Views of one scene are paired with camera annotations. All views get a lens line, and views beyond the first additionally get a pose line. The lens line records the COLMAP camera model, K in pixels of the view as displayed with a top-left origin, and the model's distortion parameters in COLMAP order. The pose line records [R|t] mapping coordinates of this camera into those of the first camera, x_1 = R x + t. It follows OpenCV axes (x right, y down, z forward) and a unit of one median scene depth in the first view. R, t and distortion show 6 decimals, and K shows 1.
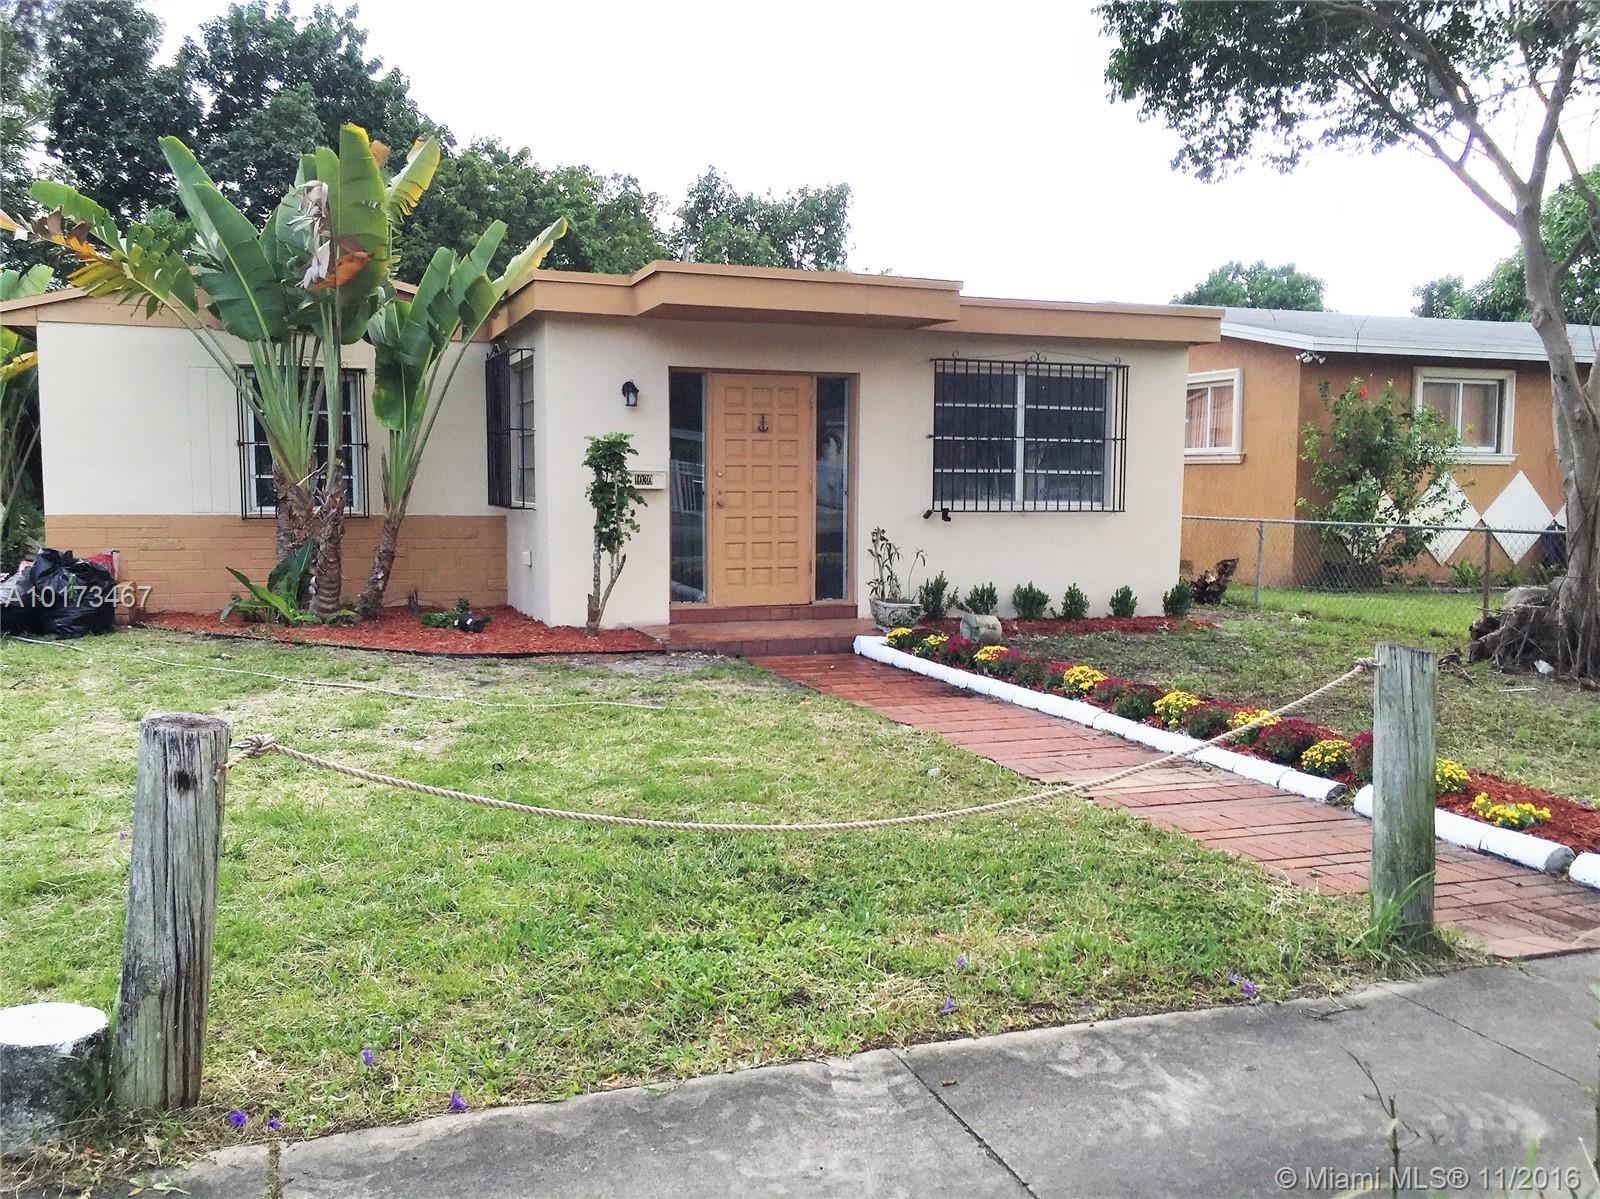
lens RADIAL K [[1358.8, 0, 799.2], [0, 1358.8, 599.7], [0, 0, 1]] dist [0.078999, -0.092048]
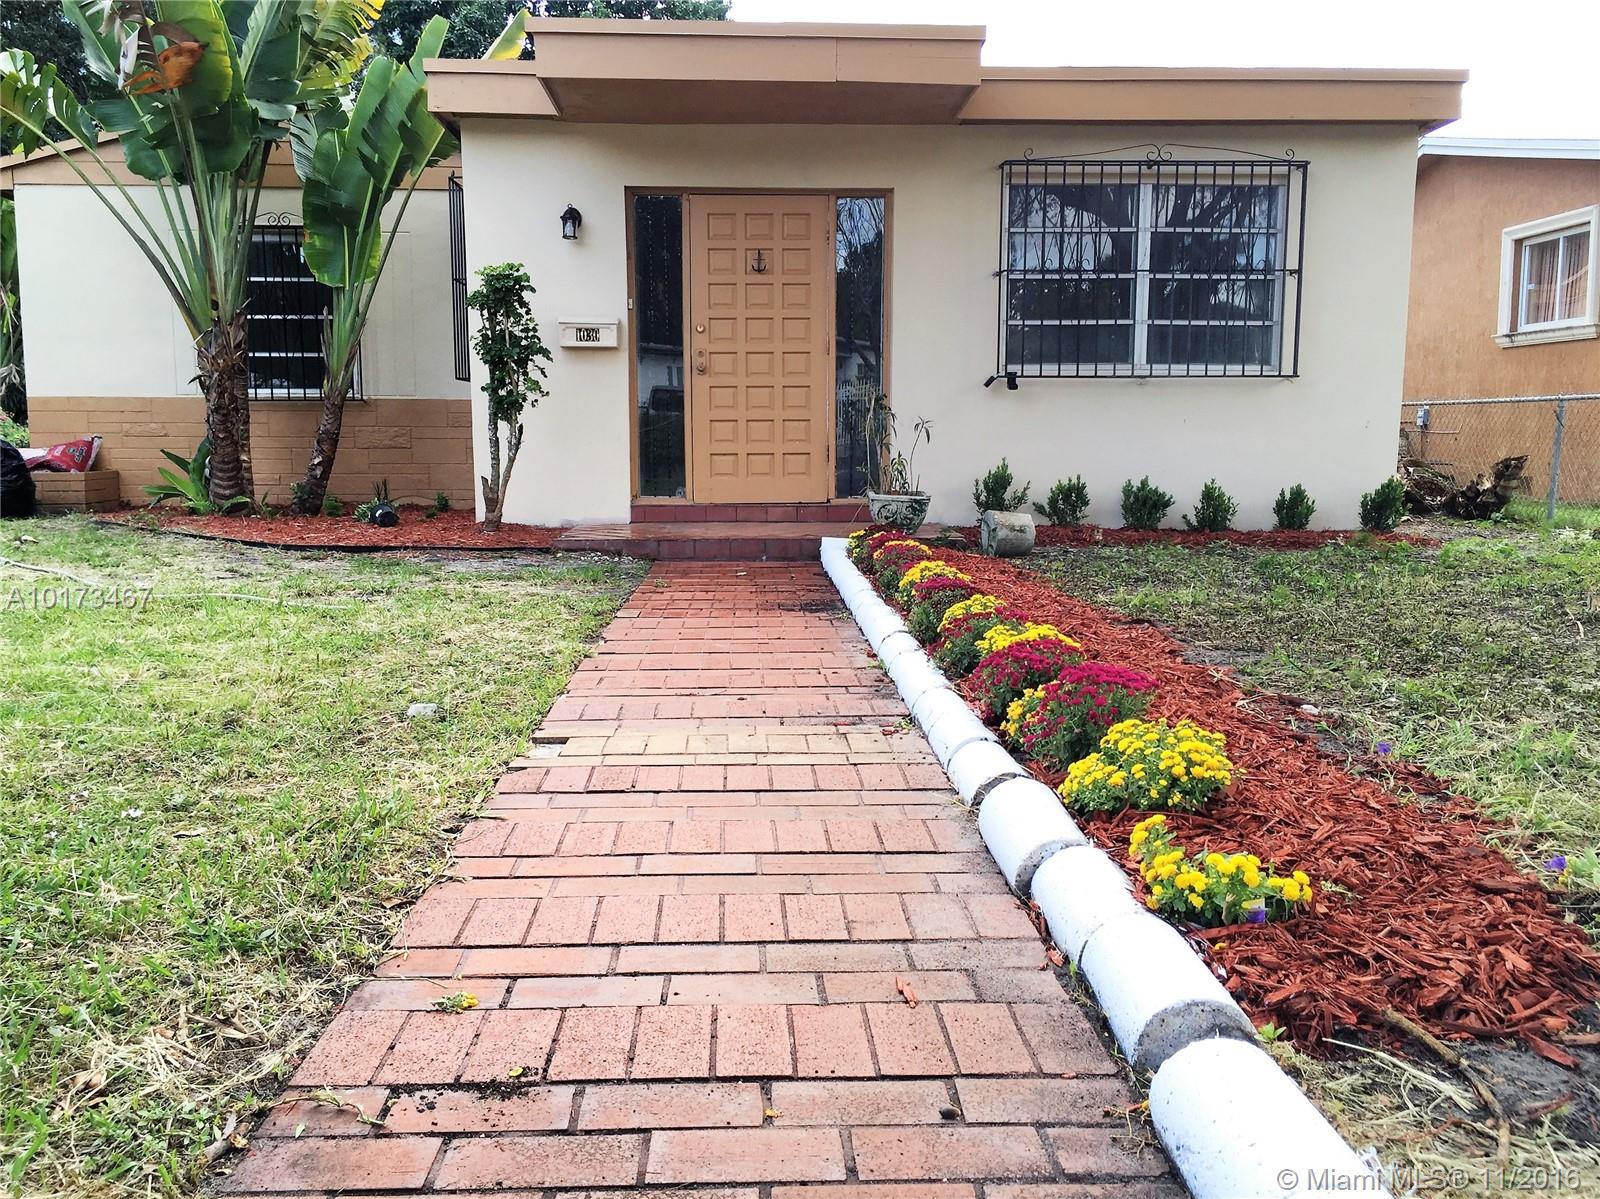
lens RADIAL K [[1358.8, 0, 797.3], [0, 1358.8, 601.4], [0, 0, 1]] dist [0.078999, -0.092048]
pose [[0.951883, 0.029865, -0.305002, 0.230006], [-0.019410, 0.999117, 0.037256, 0.030993], [0.305845, -0.029543, 0.951623, 0.274965]]
